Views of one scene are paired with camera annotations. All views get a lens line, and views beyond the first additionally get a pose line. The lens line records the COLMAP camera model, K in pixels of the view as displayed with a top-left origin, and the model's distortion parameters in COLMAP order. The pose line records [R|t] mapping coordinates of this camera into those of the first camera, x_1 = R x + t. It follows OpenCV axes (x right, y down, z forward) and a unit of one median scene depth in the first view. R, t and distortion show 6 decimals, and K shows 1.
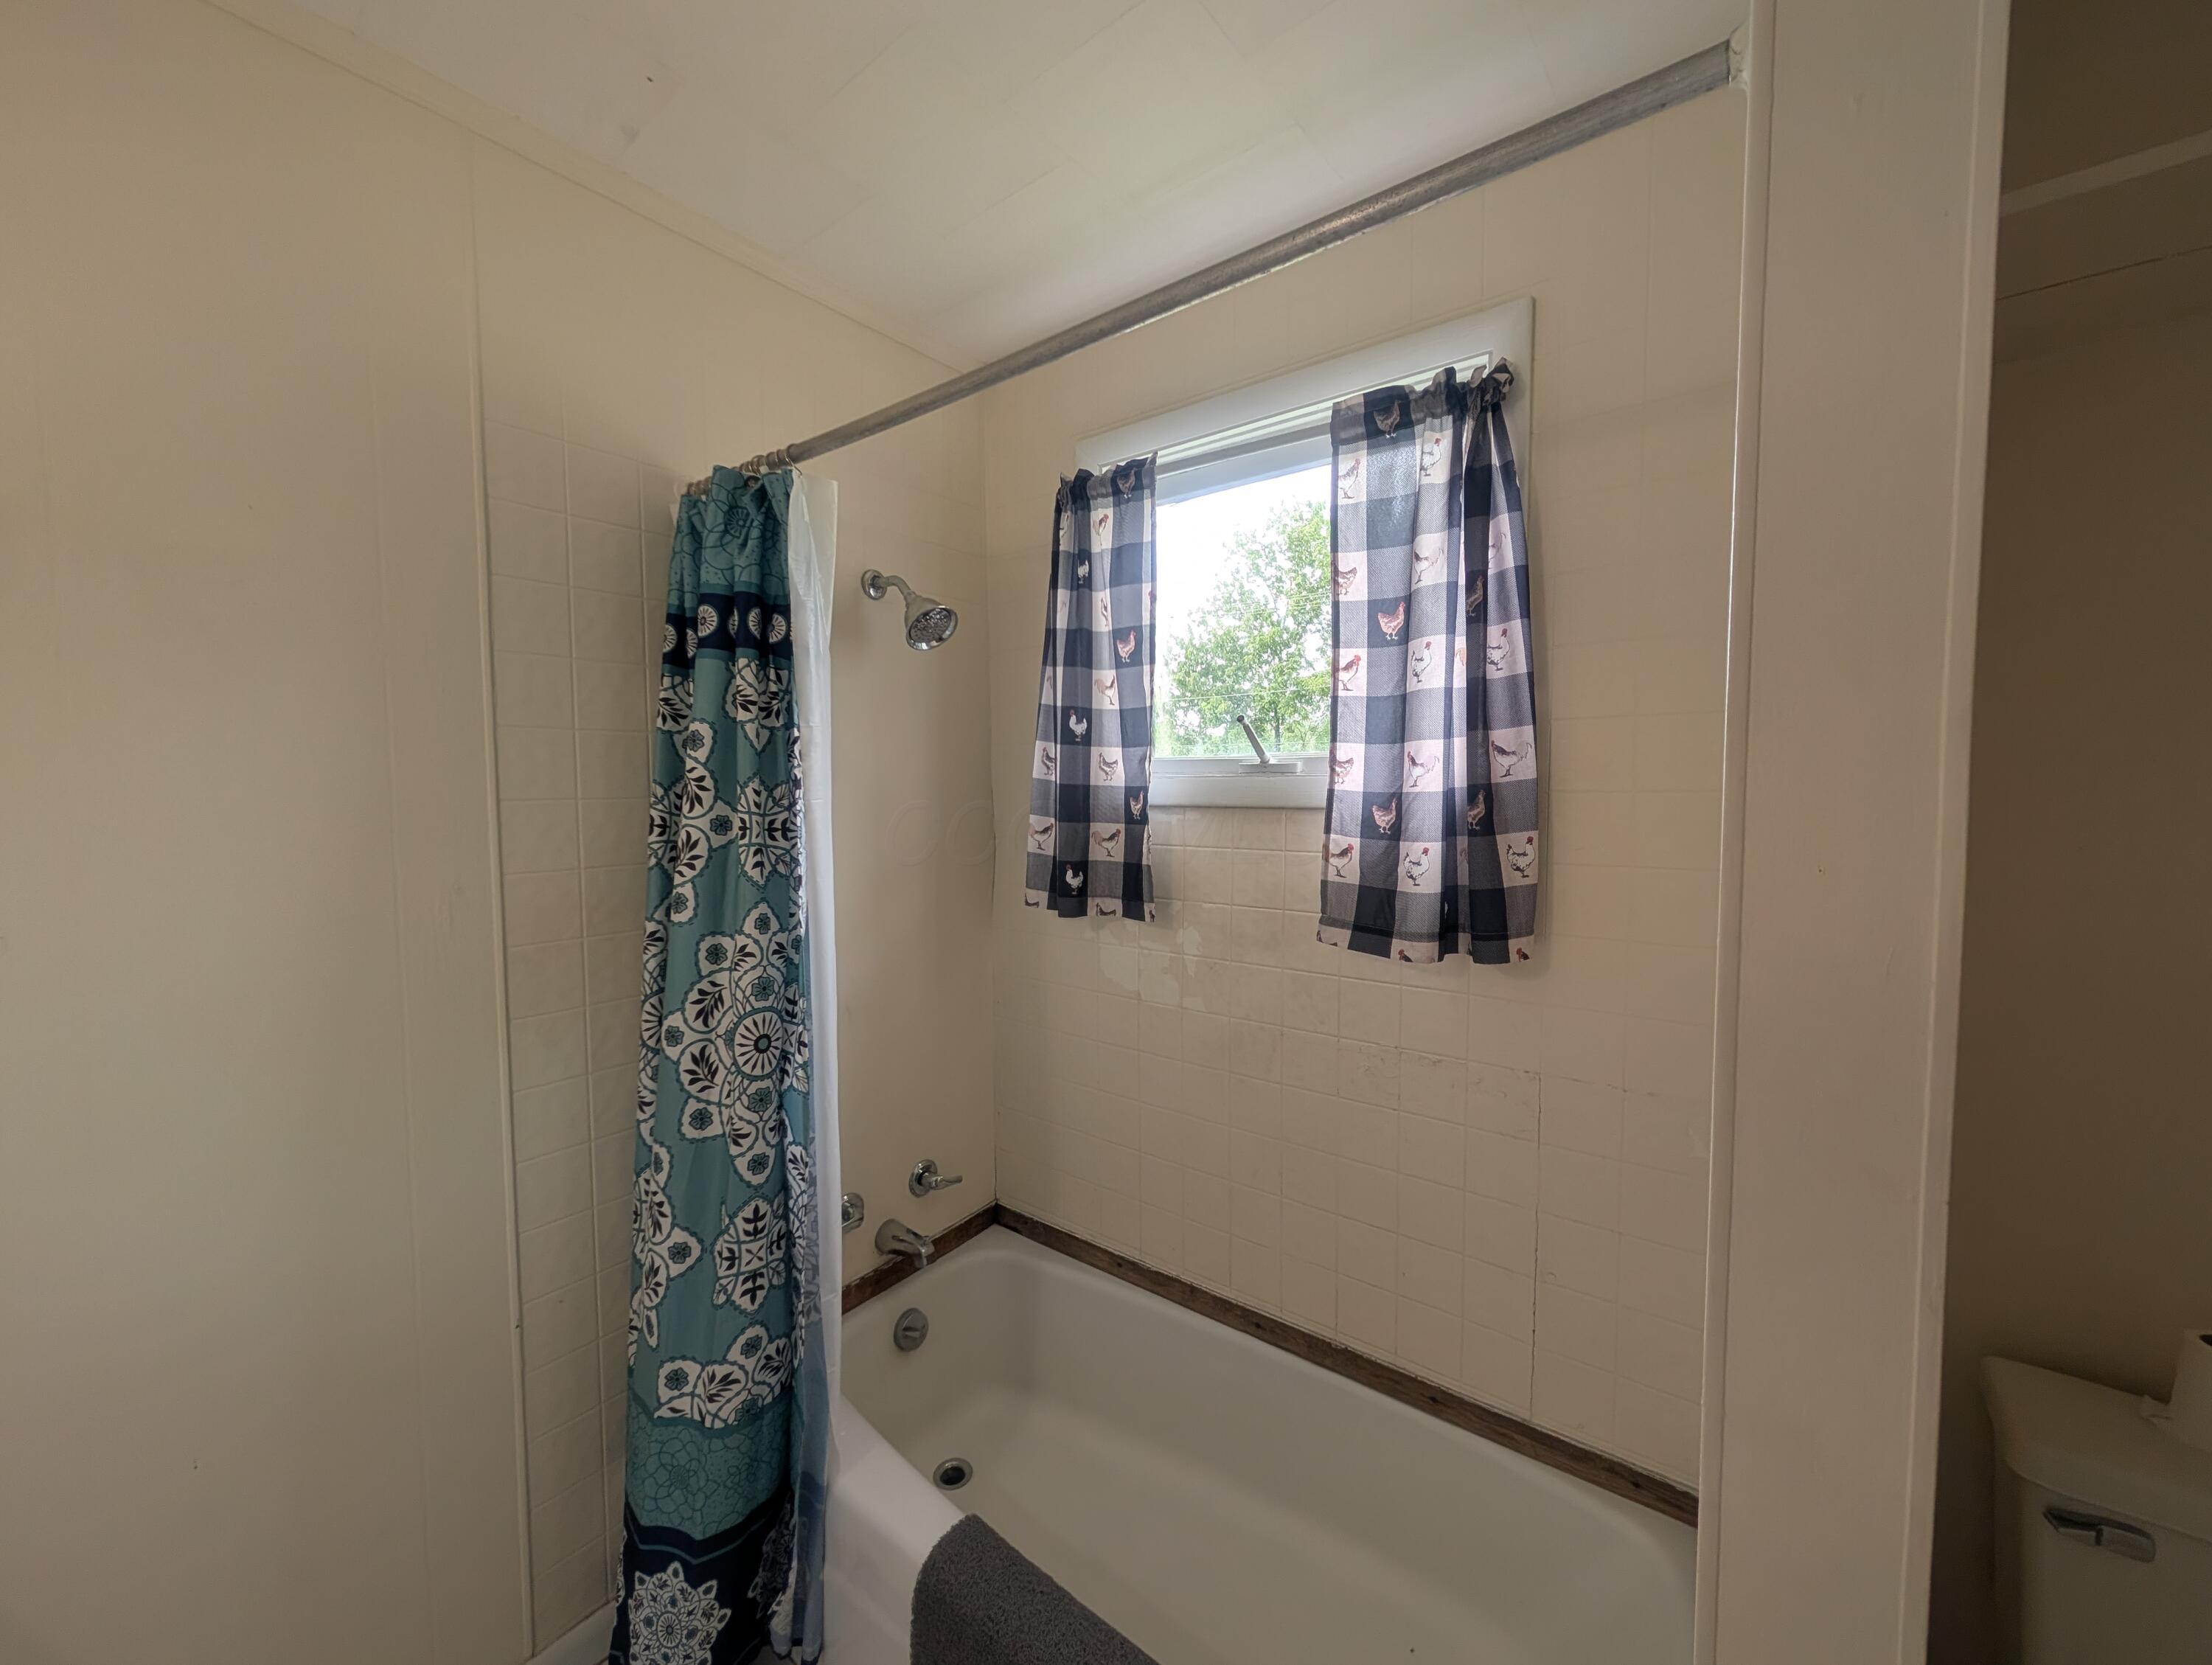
lens RADIAL K [[845.3, 0, 1105.6], [0, 845.3, 830.1], [0, 0, 1]] dist [-0.000952, 0.000077]
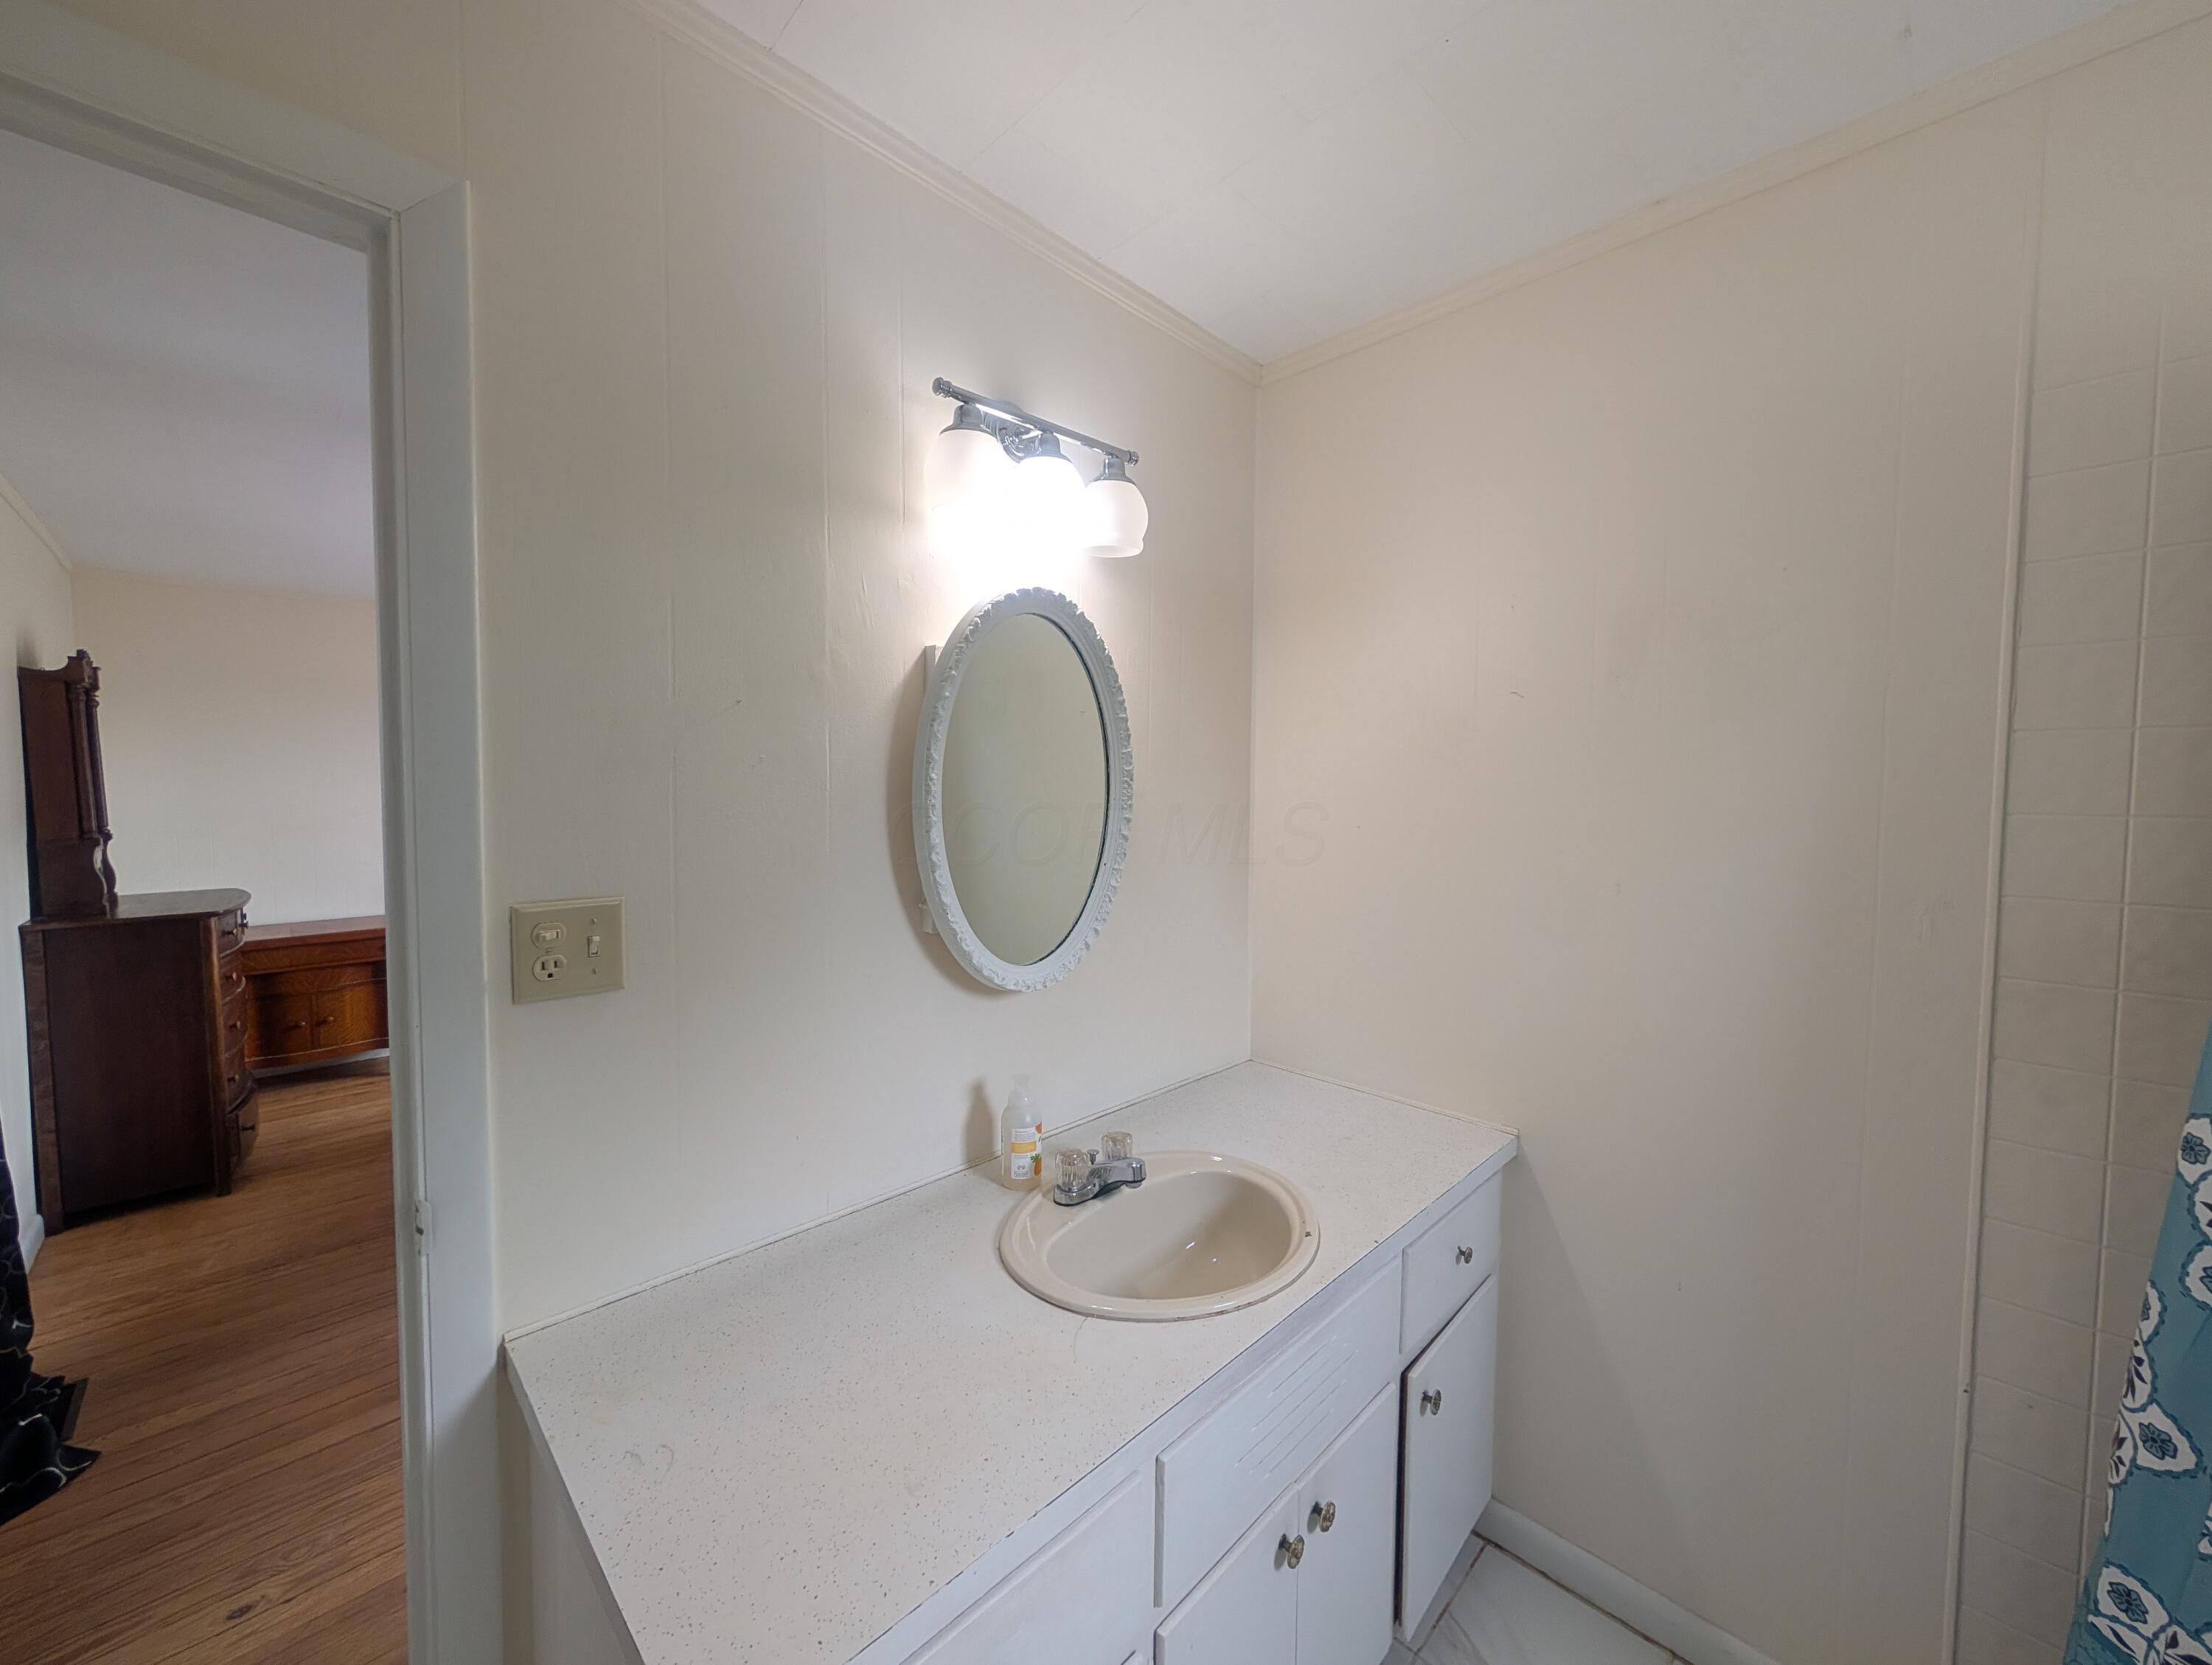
lens RADIAL K [[845.3, 0, 1105.3], [0, 845.3, 833.7], [0, 0, 1]] dist [-0.000952, 0.000077]
pose [[-0.114481, 0.051834, -0.992072, 0.291965], [-0.063484, 0.996215, 0.059376, -0.006643], [0.991395, 0.069778, -0.110757, 0.146901]]
